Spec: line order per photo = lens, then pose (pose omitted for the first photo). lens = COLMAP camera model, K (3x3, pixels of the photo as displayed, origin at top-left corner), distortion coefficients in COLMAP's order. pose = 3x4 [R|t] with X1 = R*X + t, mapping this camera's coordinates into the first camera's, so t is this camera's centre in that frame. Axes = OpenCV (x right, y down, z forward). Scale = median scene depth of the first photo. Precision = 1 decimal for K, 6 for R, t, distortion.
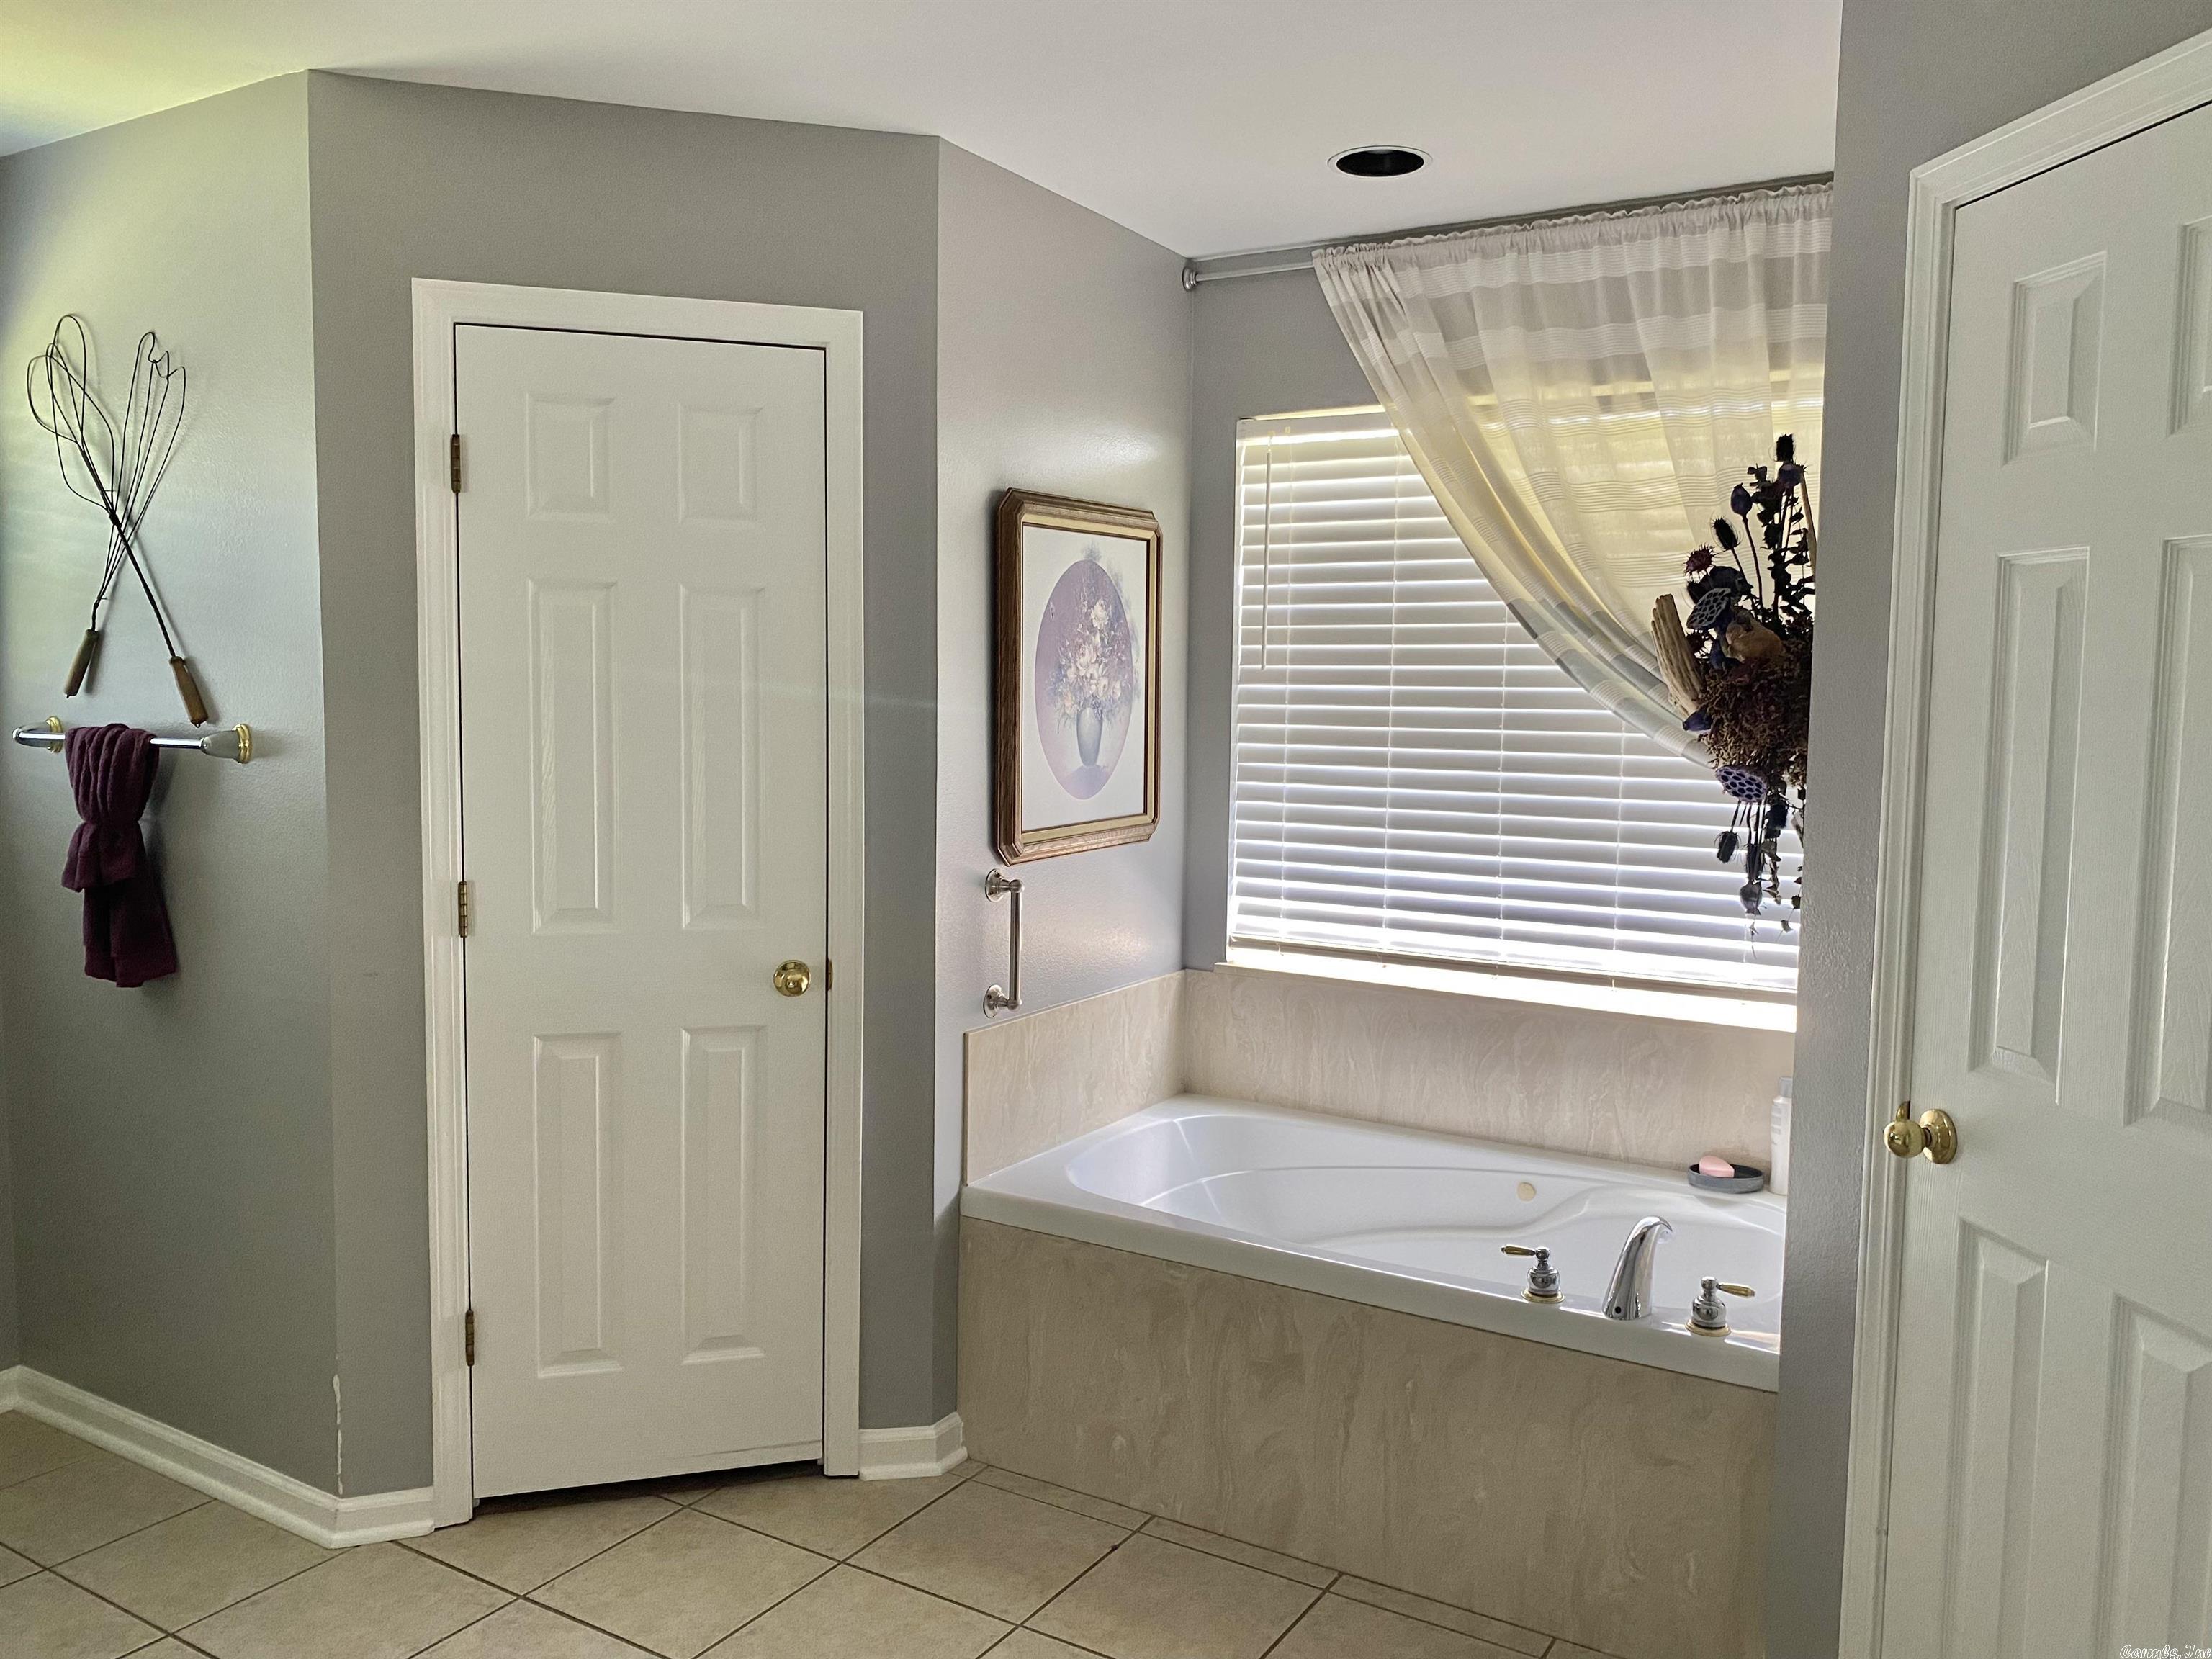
lens RADIAL K [[1684.3, 0, 1121.5], [0, 1684.3, 773.2], [0, 0, 1]] dist [0.031991, -0.035670]
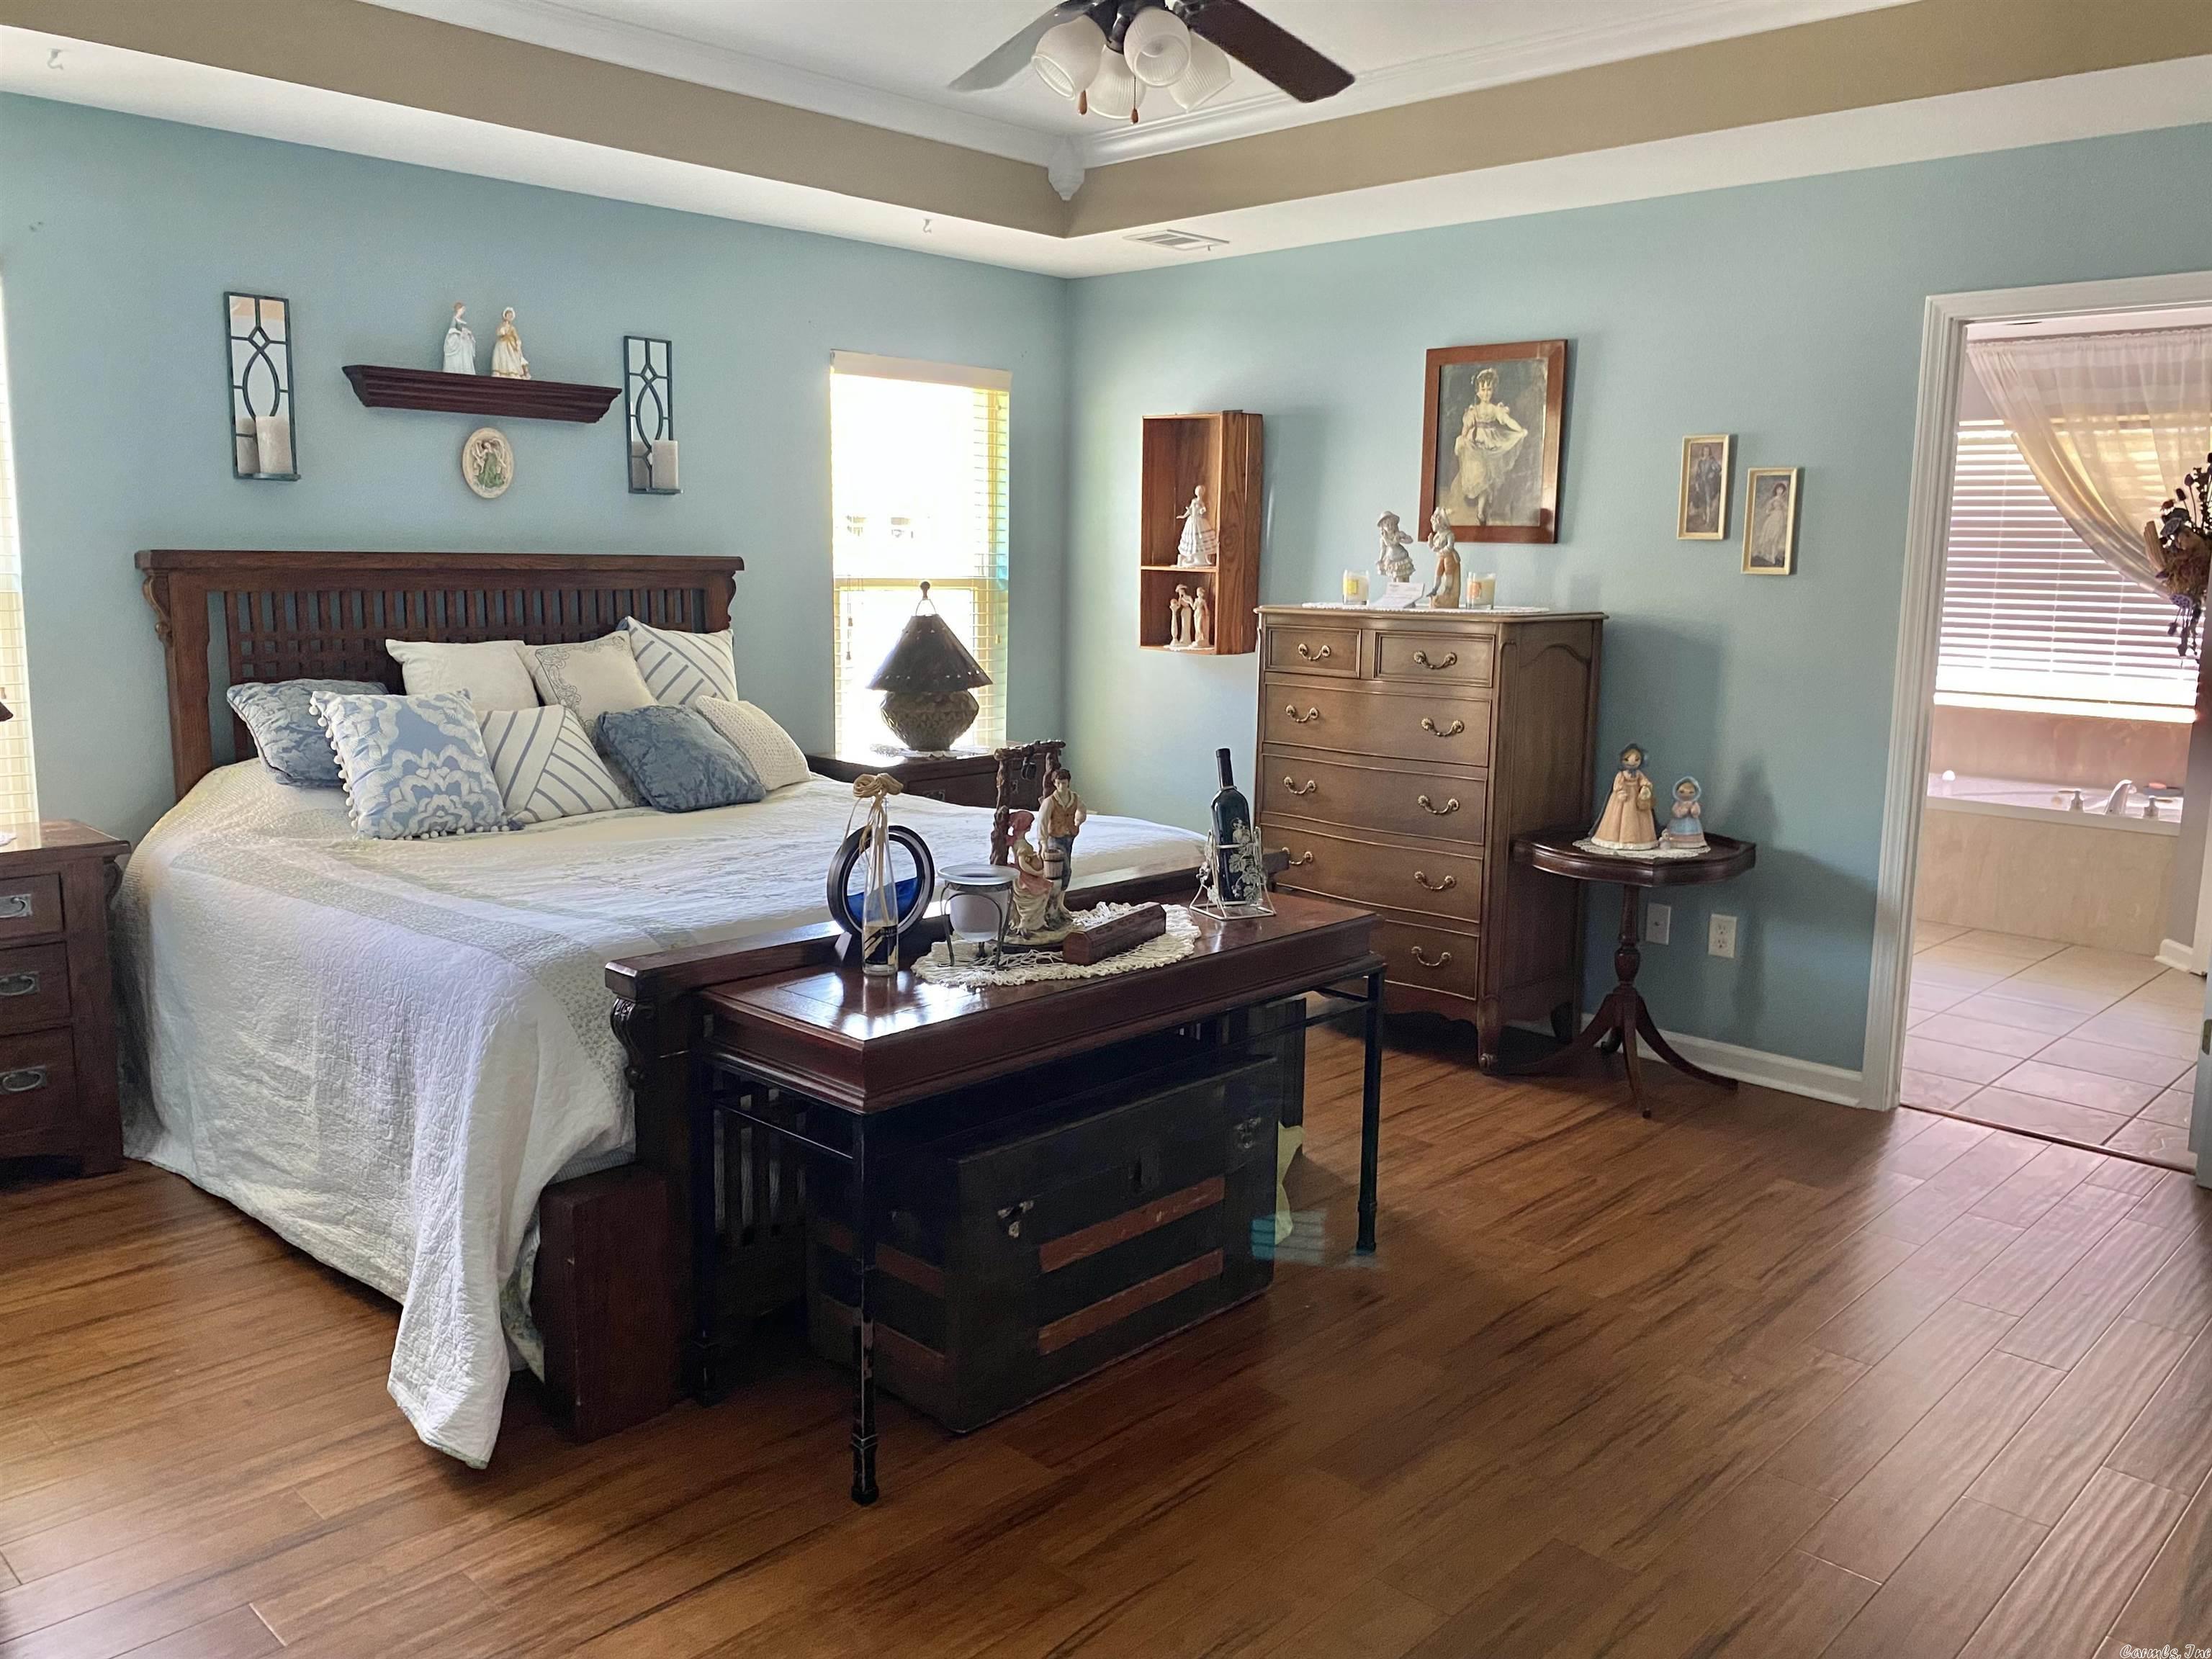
lens RADIAL K [[1684.3, 0, 1121.5], [0, 1684.3, 773.2], [0, 0, 1]] dist [0.031991, -0.035670]
pose [[0.976352, 0.036553, -0.213073, -0.474887], [-0.021211, 0.997044, 0.073851, 0.086028], [0.215142, -0.067585, 0.974241, -1.380668]]
